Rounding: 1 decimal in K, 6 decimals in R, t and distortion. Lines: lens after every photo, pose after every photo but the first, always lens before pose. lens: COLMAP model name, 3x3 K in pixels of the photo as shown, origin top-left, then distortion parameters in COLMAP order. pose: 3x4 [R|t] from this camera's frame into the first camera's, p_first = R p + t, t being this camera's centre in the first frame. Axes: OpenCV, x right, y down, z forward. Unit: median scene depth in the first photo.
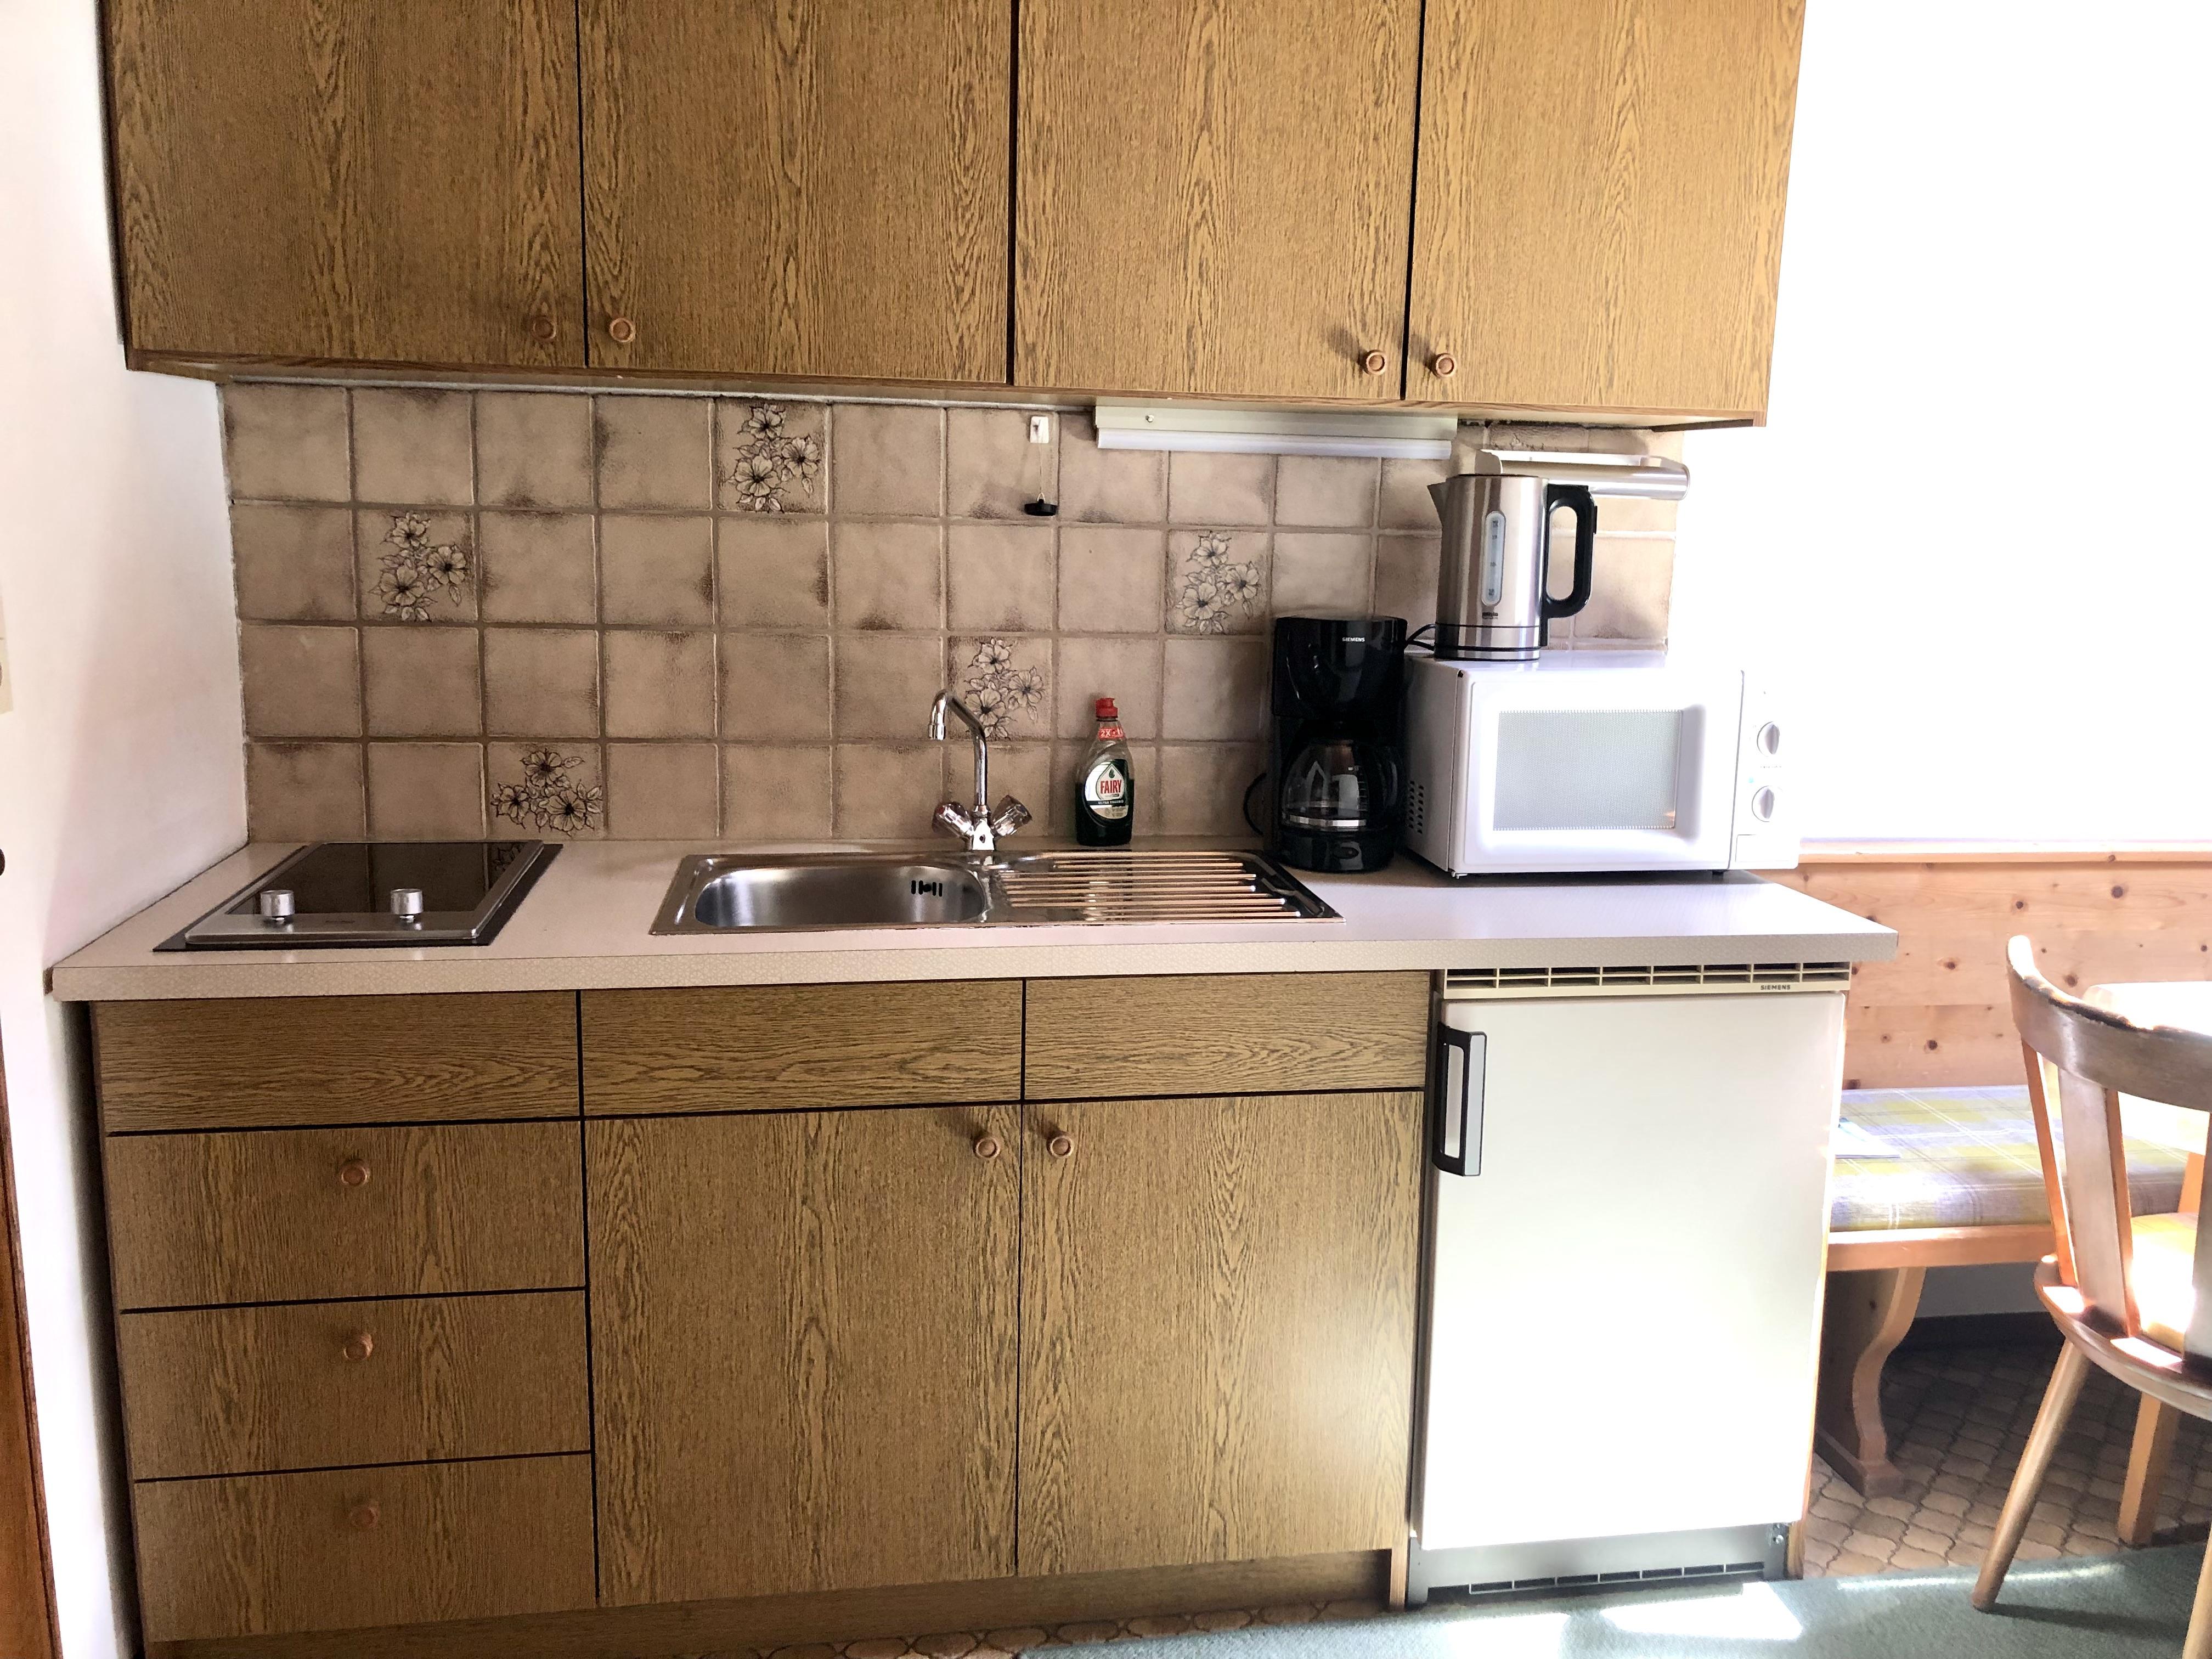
lens RADIAL K [[1822.9, 0, 1140.7], [0, 1822.9, 814.6], [0, 0, 1]] dist [0.047598, -0.036617]
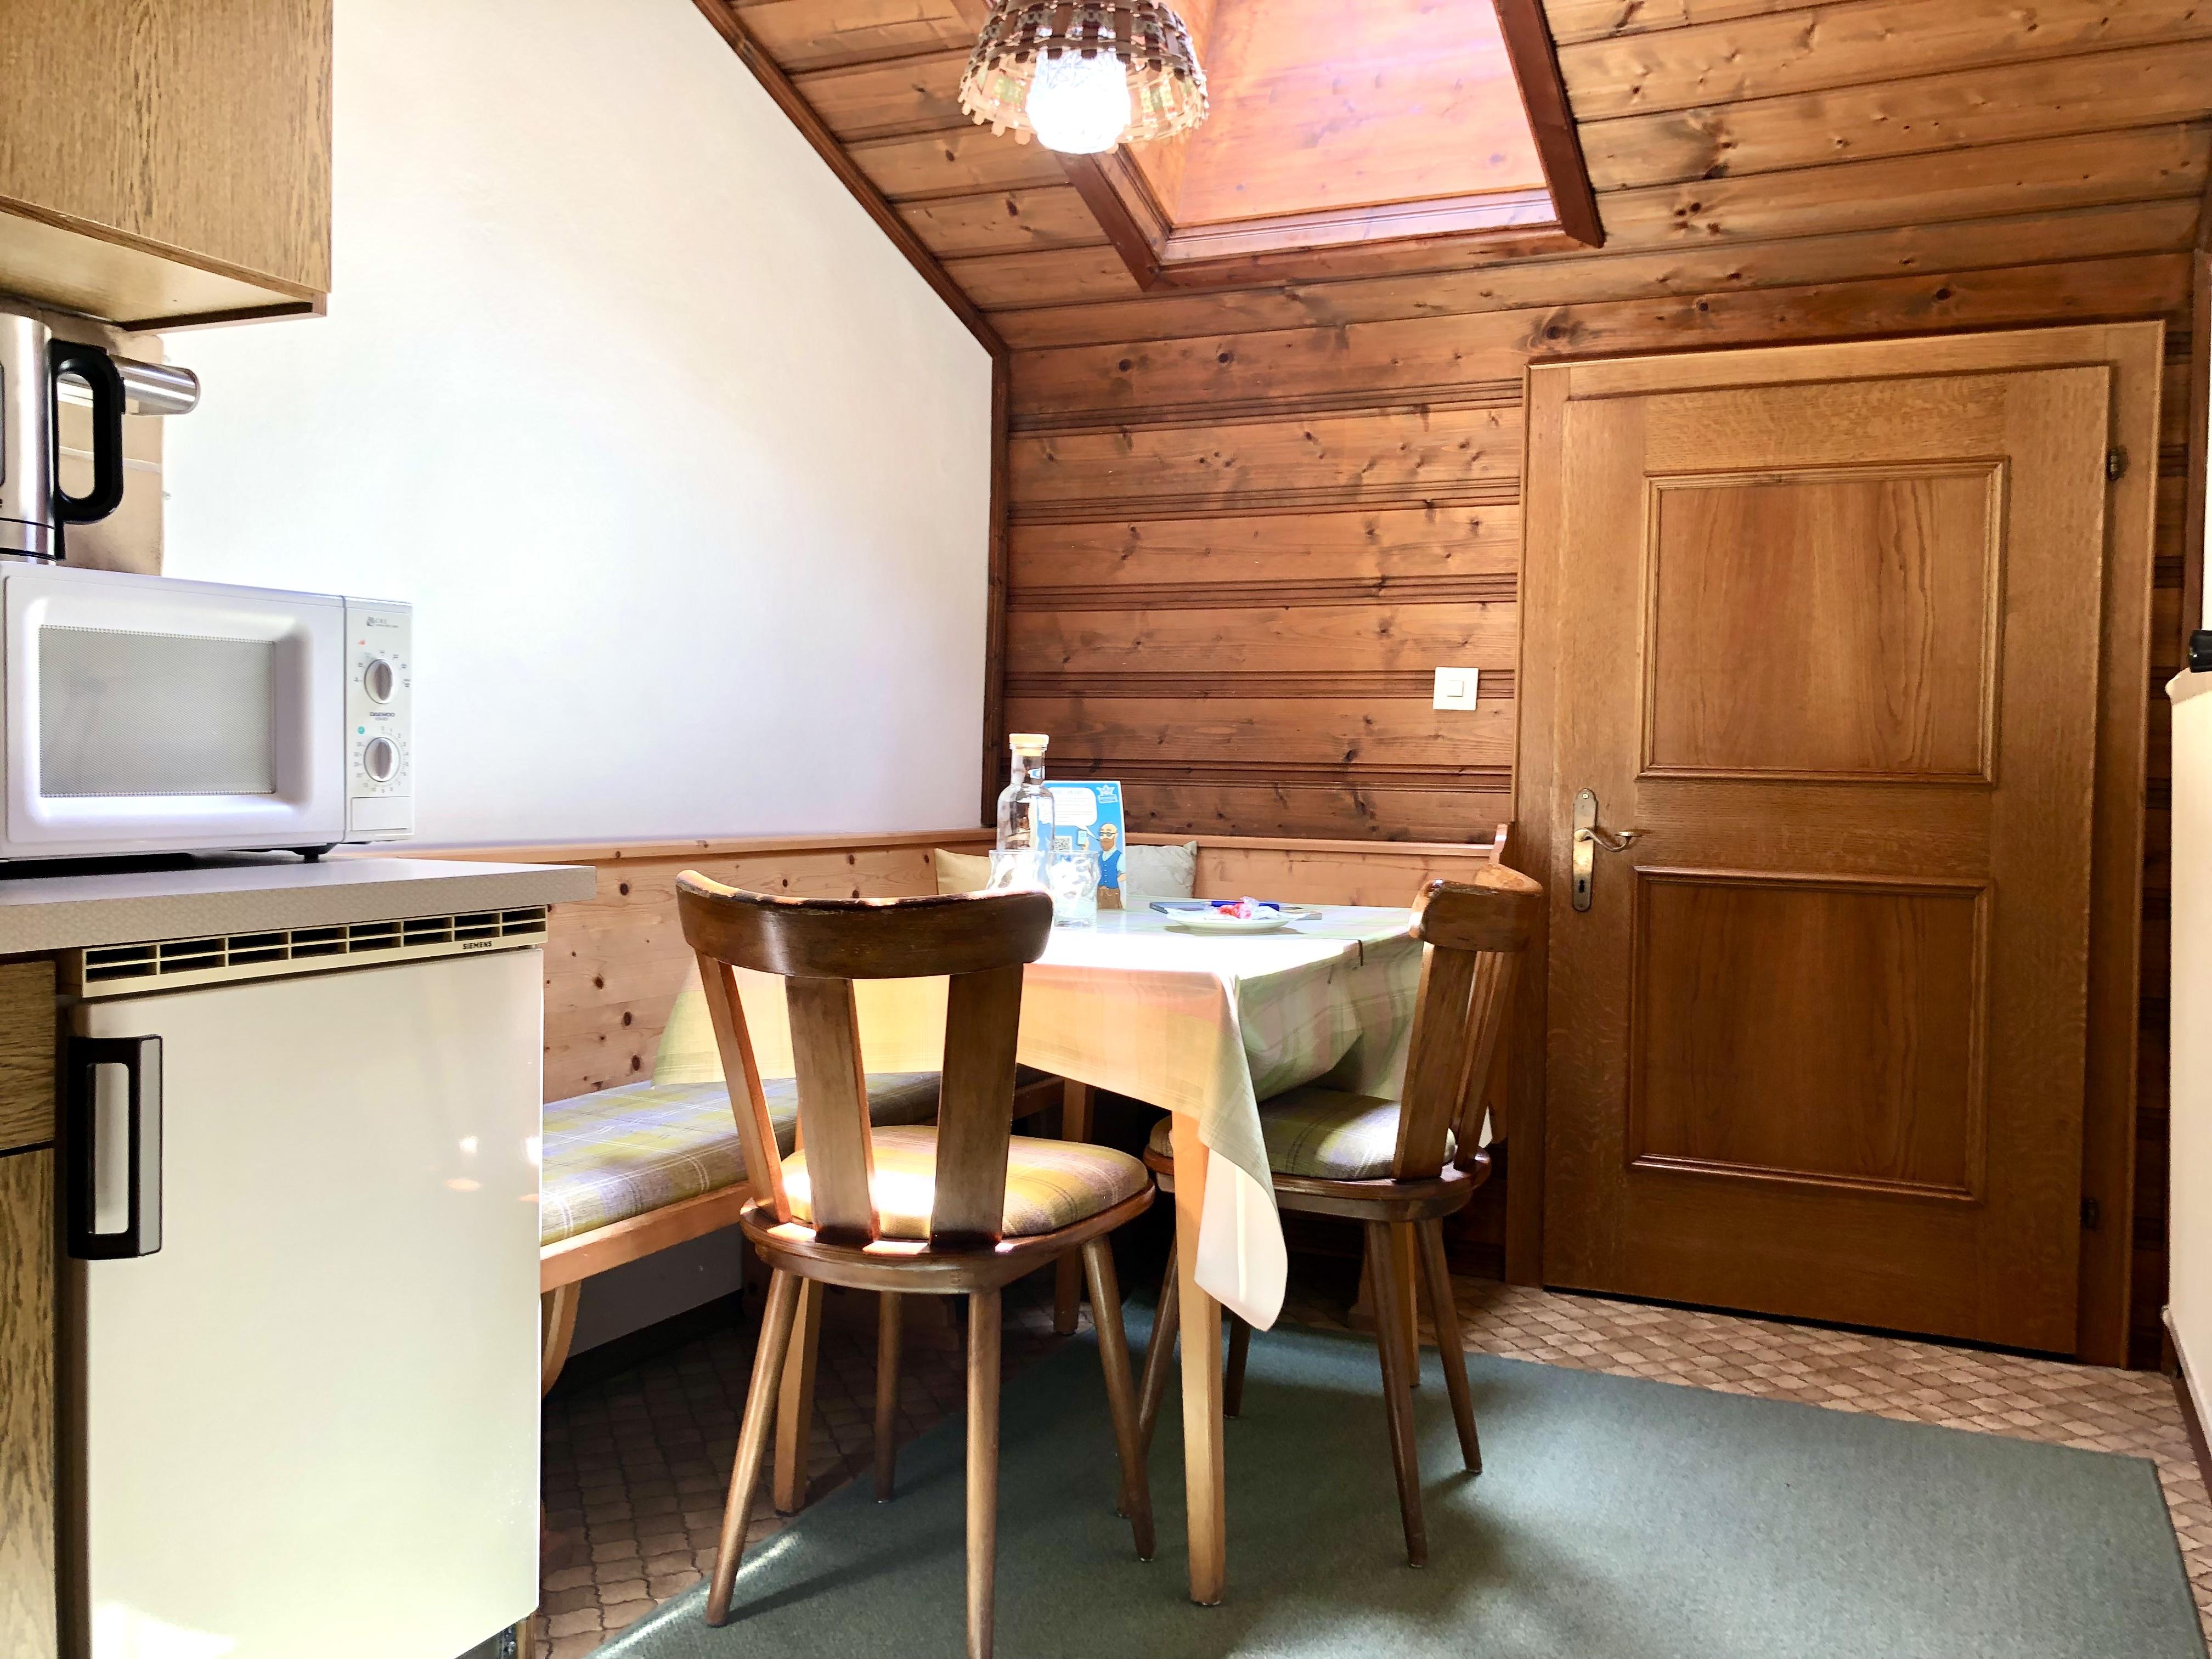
lens RADIAL K [[1809.9, 0, 1100.1], [0, 1809.9, 818.0], [0, 0, 1]] dist [0.045913, -0.048973]
pose [[0.571213, -0.033688, 0.820110, -0.152086], [0.135835, 0.989260, -0.053974, 0.111448], [-0.809484, 0.142230, 0.569654, 0.279854]]
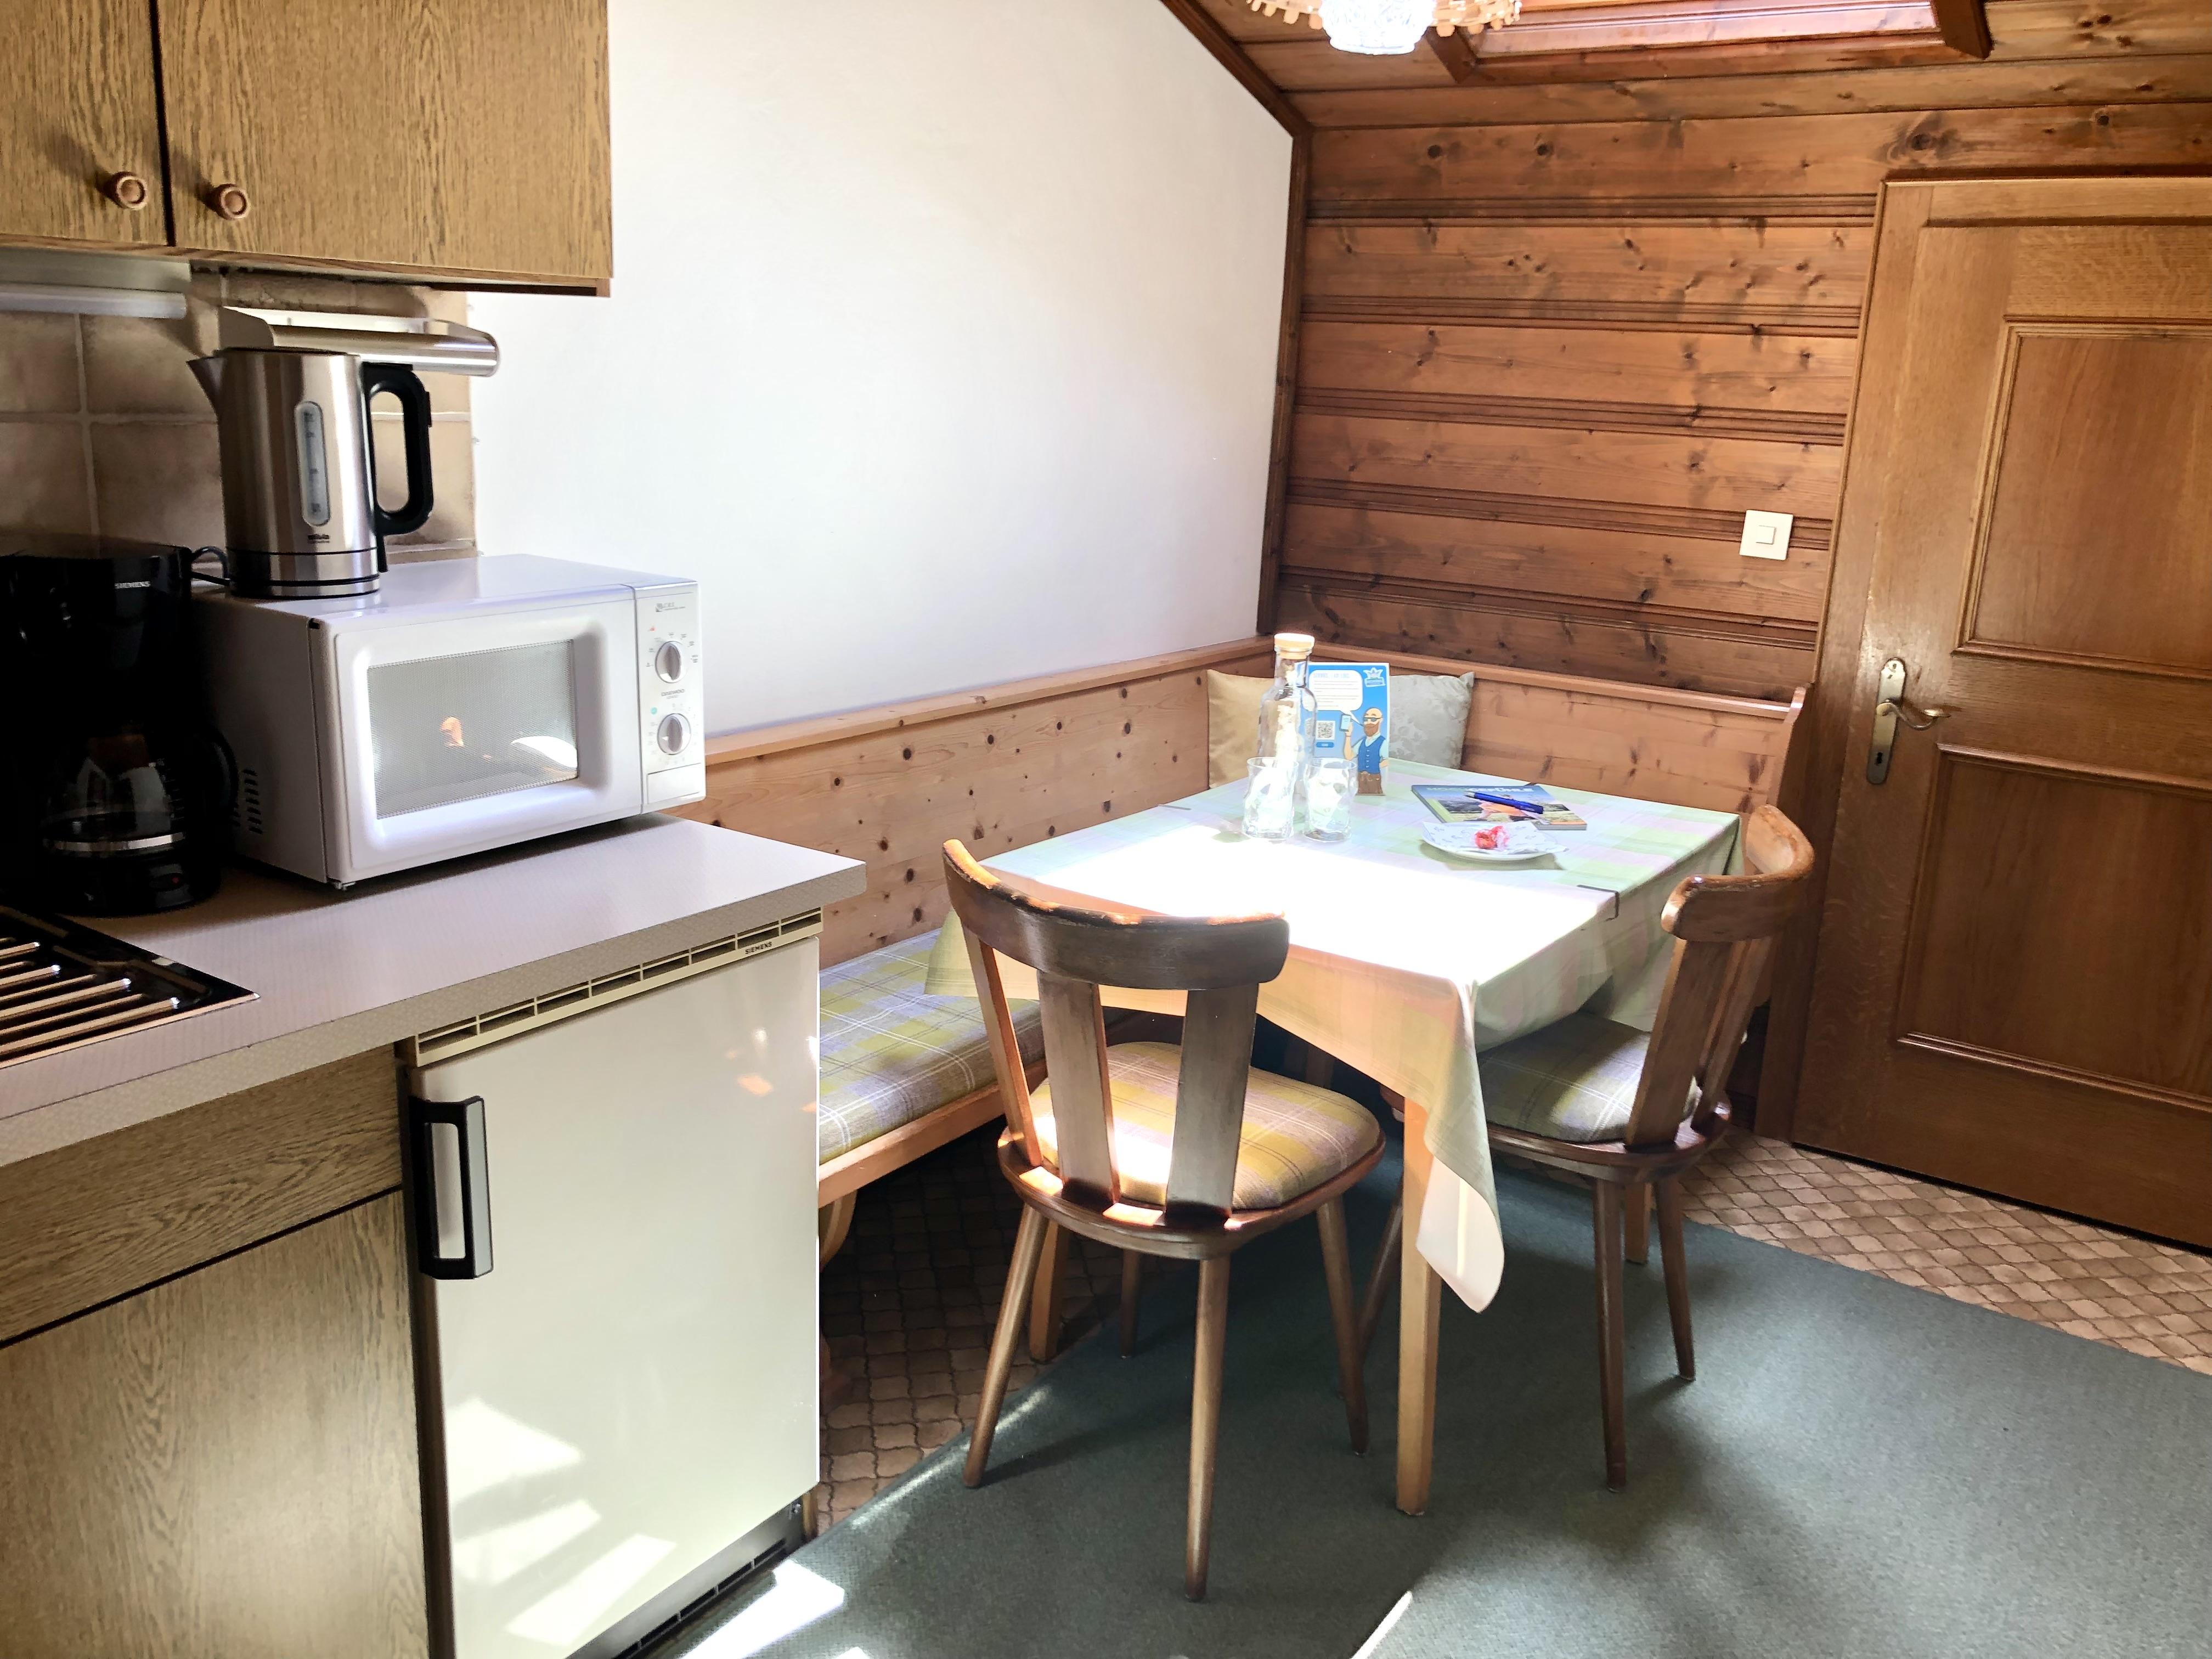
lens RADIAL K [[1812.7, 0, 1112.1], [0, 1812.7, 793.1], [0, 0, 1]] dist [0.039217, -0.016664]
pose [[0.696855, -0.167961, 0.697268, -0.130559], [0.099313, 0.985424, 0.138119, -0.080145], [-0.710303, -0.027001, 0.703378, 0.237598]]
